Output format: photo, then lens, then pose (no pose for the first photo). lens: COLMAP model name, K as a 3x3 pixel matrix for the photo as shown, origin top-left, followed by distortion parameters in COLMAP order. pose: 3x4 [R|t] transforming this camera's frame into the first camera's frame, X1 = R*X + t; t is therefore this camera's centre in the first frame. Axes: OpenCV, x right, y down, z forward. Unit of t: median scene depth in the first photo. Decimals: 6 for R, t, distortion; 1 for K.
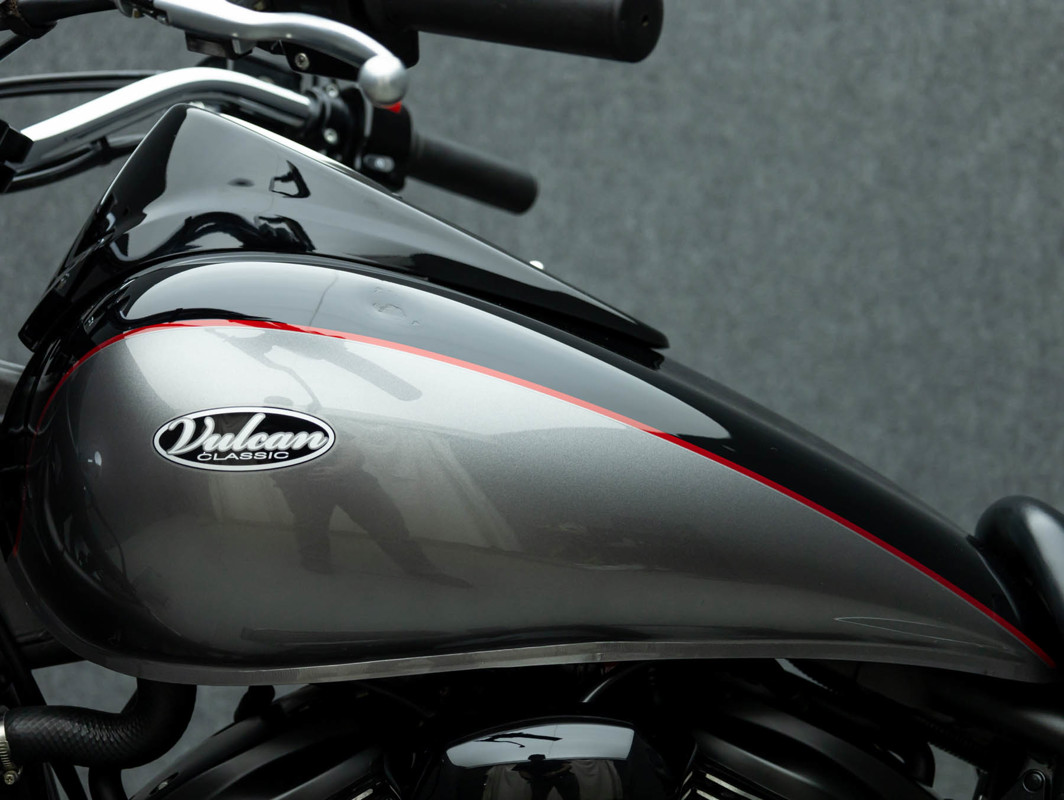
lens RADIAL K [[2332.0, 0, 532.0], [0, 2332.0, 400.0], [0, 0, 1]] dist [0.057710, 0.378403]
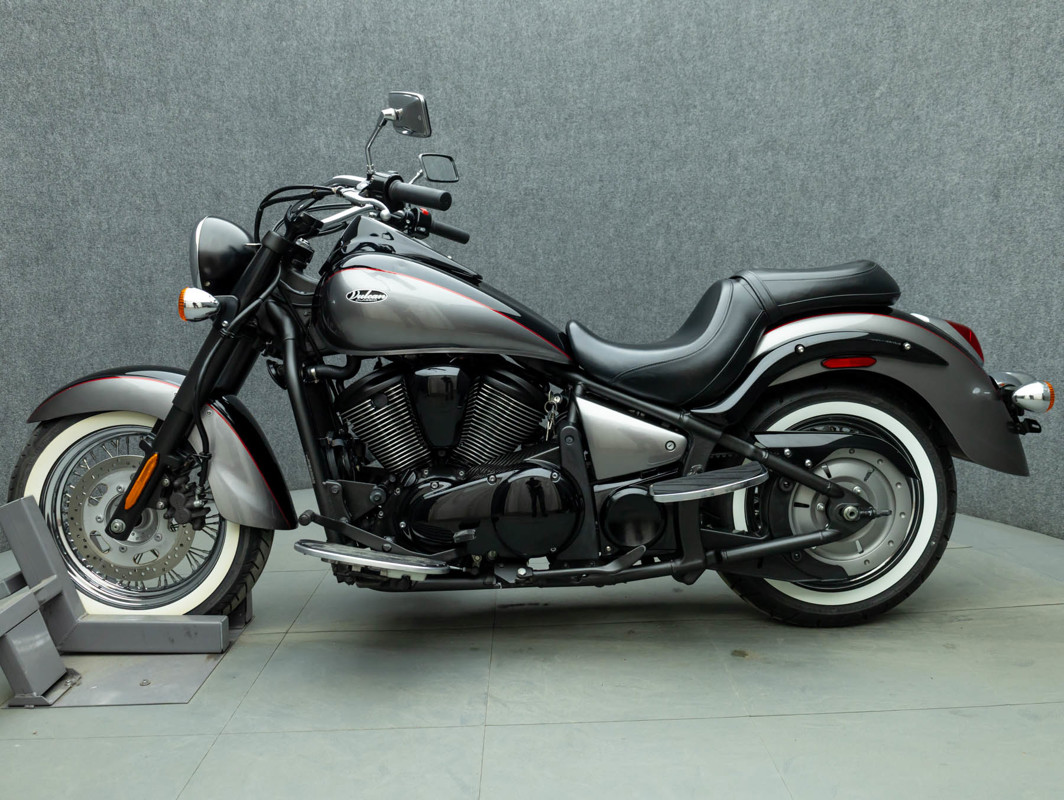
lens RADIAL K [[946.7, 0, 526.7], [0, 946.7, 400.4], [0, 0, 1]] dist [-0.022402, 0.008508]
pose [[0.999130, 0.025400, -0.033071, 0.081912], [-0.022485, 0.996067, 0.085700, 0.018336], [0.035117, -0.084882, 0.995772, -0.258345]]
